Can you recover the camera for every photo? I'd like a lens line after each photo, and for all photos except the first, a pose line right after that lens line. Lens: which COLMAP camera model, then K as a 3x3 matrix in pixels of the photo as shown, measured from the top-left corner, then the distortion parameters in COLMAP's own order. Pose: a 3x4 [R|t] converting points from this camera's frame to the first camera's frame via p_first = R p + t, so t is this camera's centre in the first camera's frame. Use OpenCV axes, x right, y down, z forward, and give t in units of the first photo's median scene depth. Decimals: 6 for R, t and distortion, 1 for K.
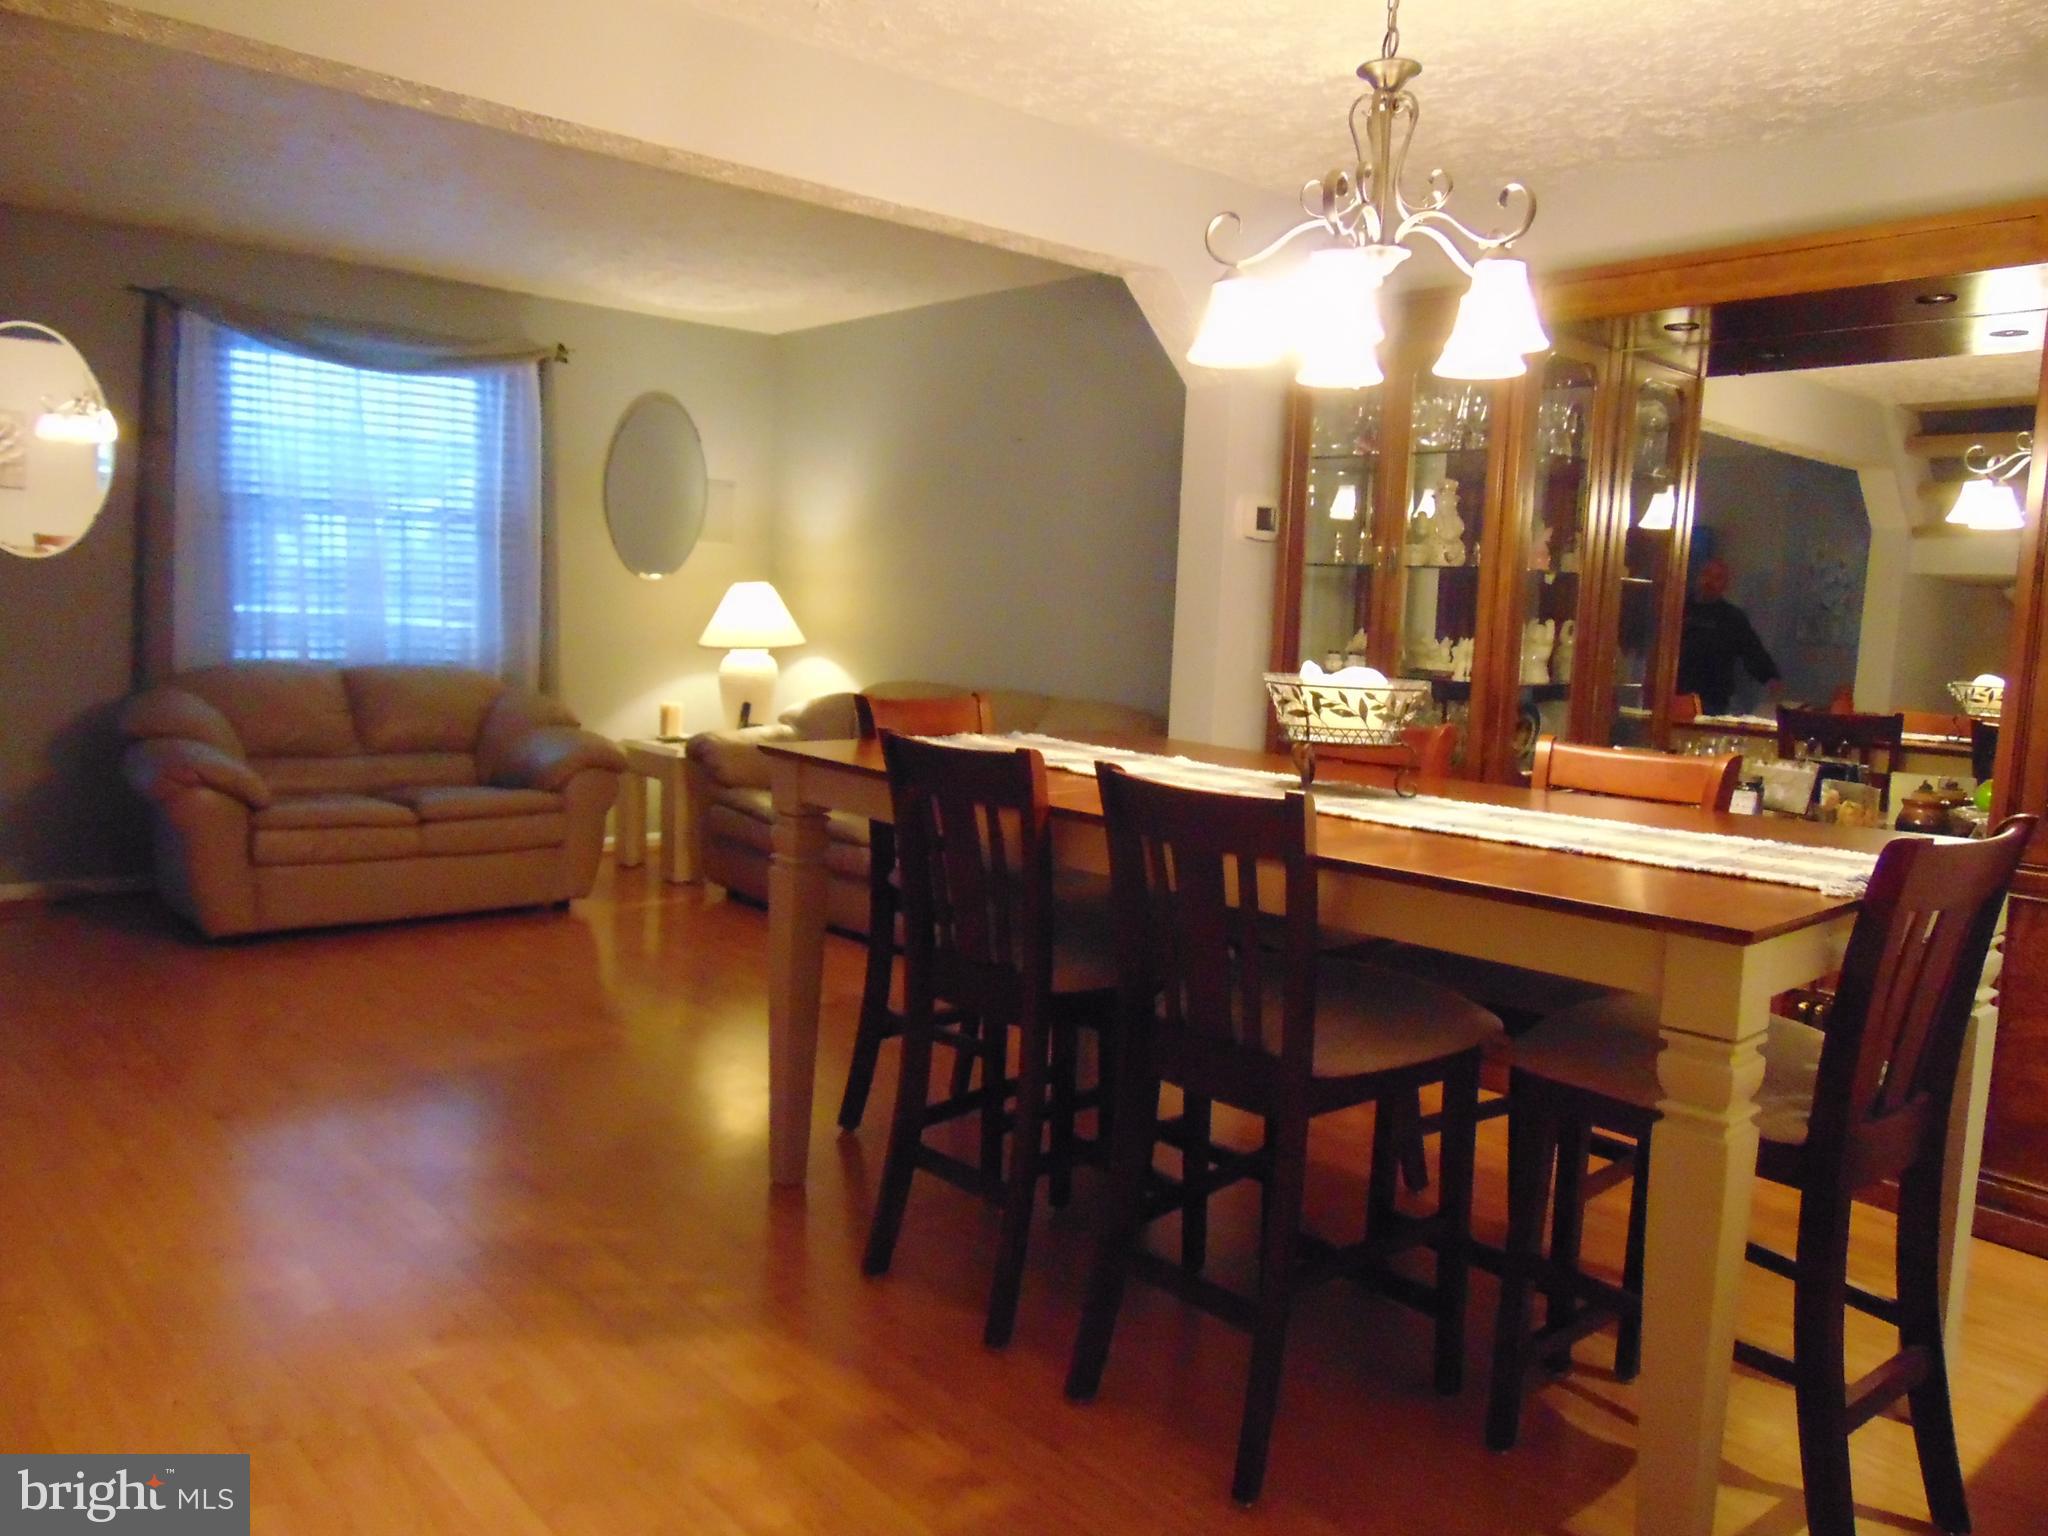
lens RADIAL K [[1560.9, 0, 963.2], [0, 1560.9, 766.9], [0, 0, 1]] dist [-0.006805, 0.072856]
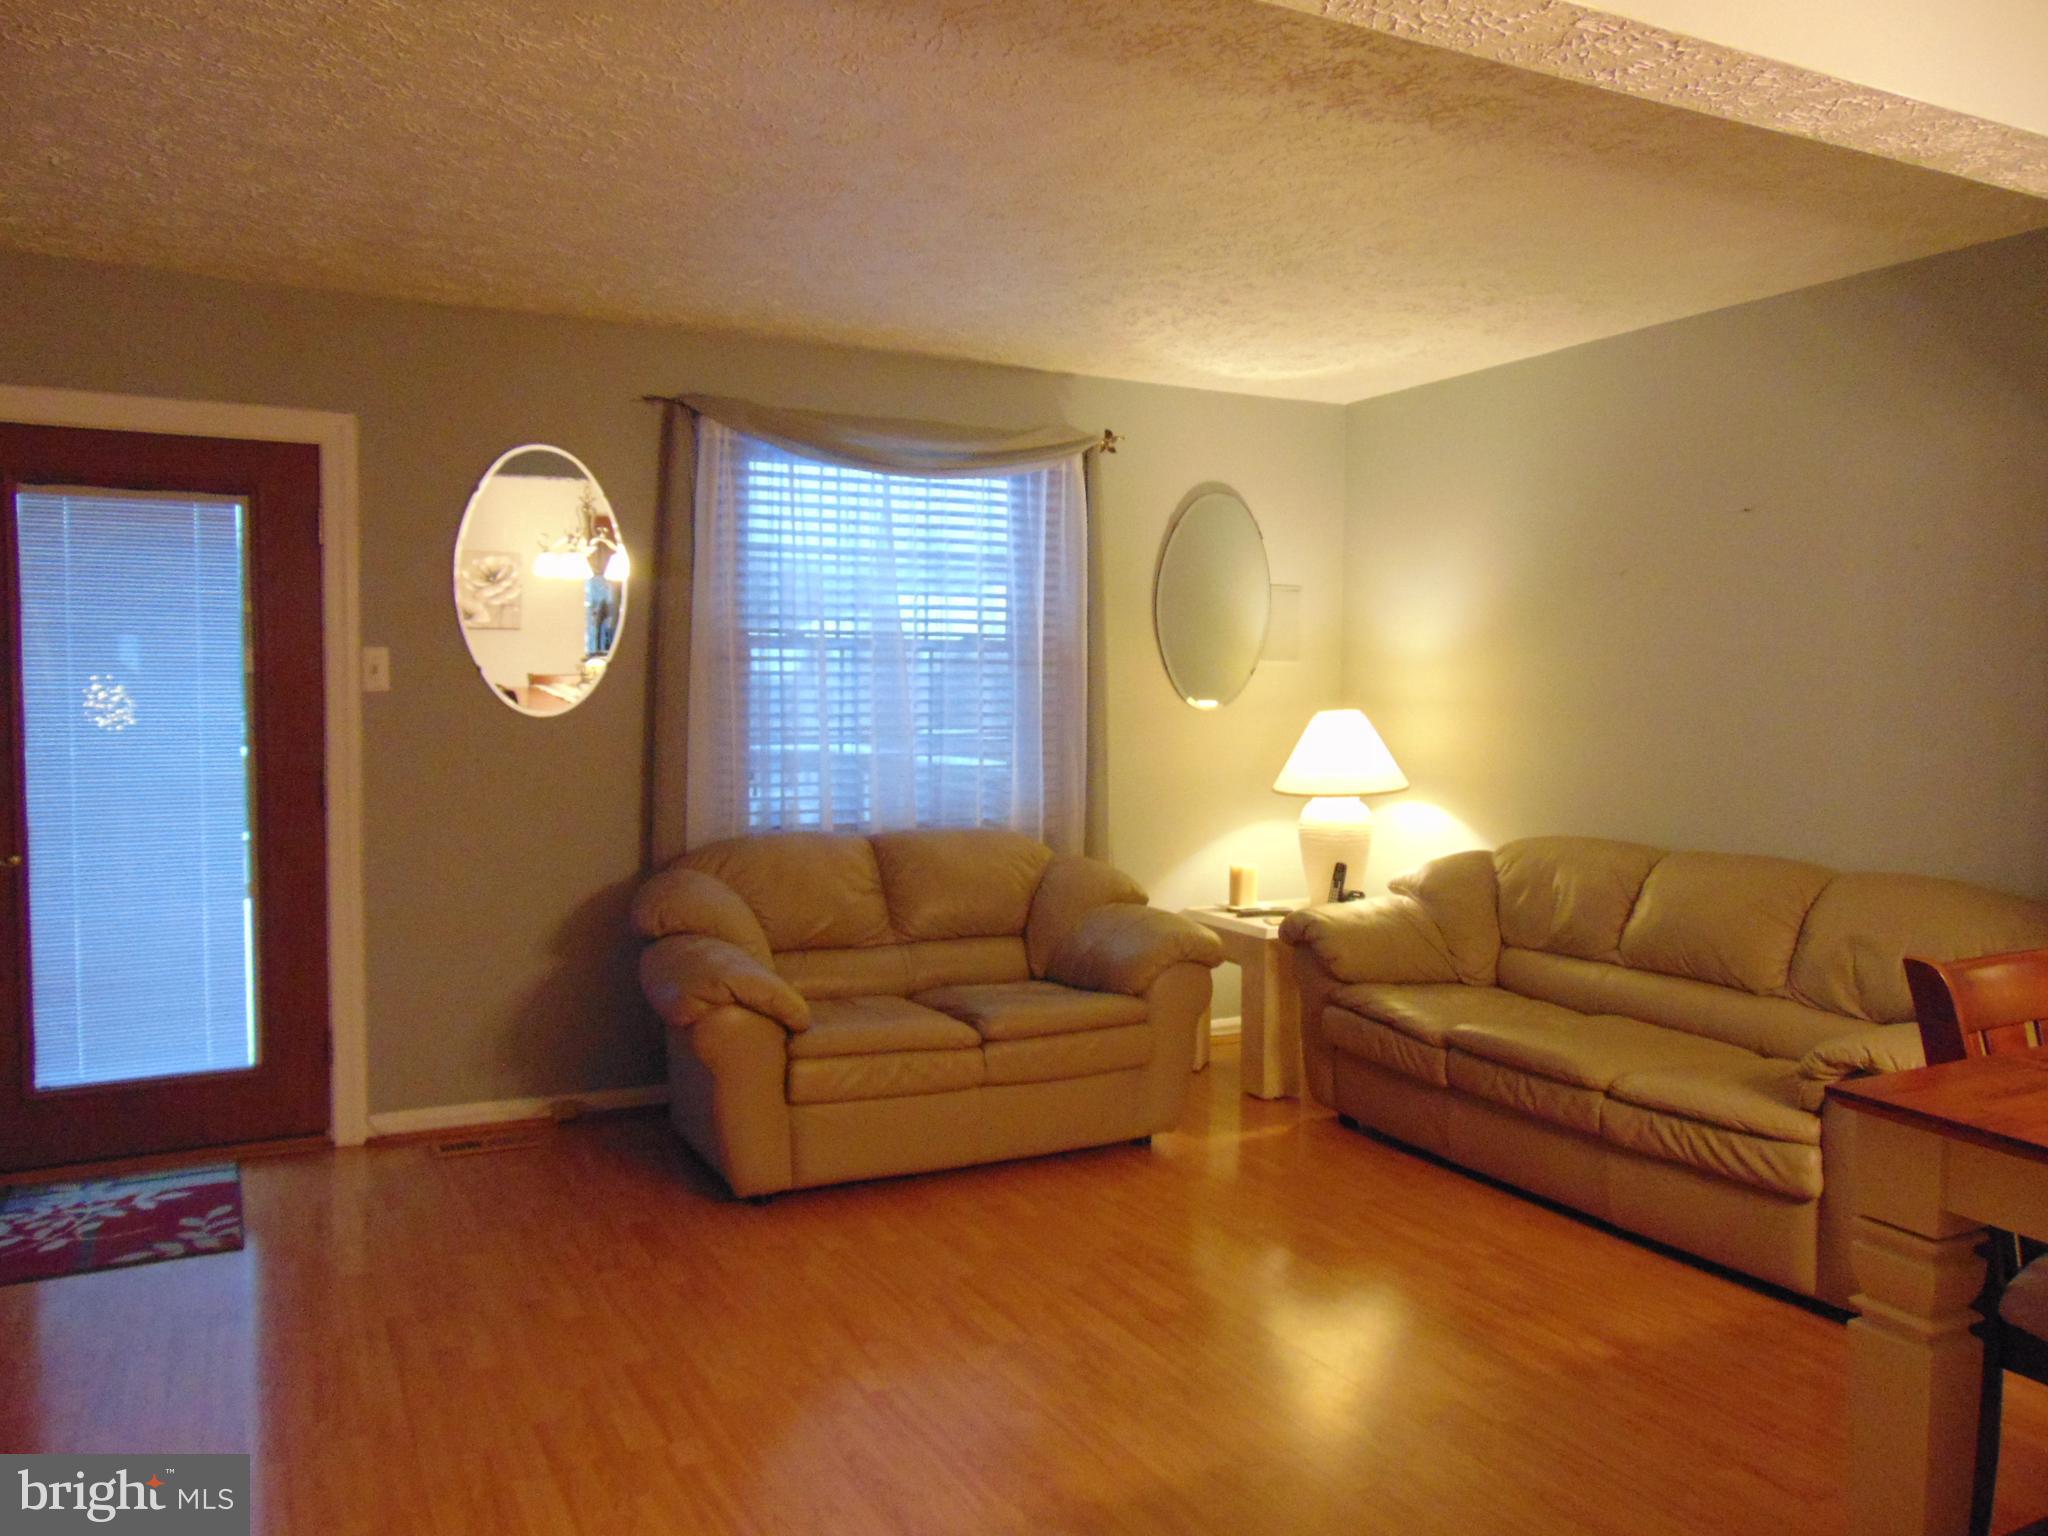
lens RADIAL K [[1560.9, 0, 963.2], [0, 1560.9, 766.9], [0, 0, 1]] dist [-0.006805, 0.072856]
pose [[0.968446, -0.019518, -0.248458, -0.142179], [0.003868, 0.997986, -0.063322, -0.045627], [0.249194, 0.060363, 0.966571, 0.212847]]
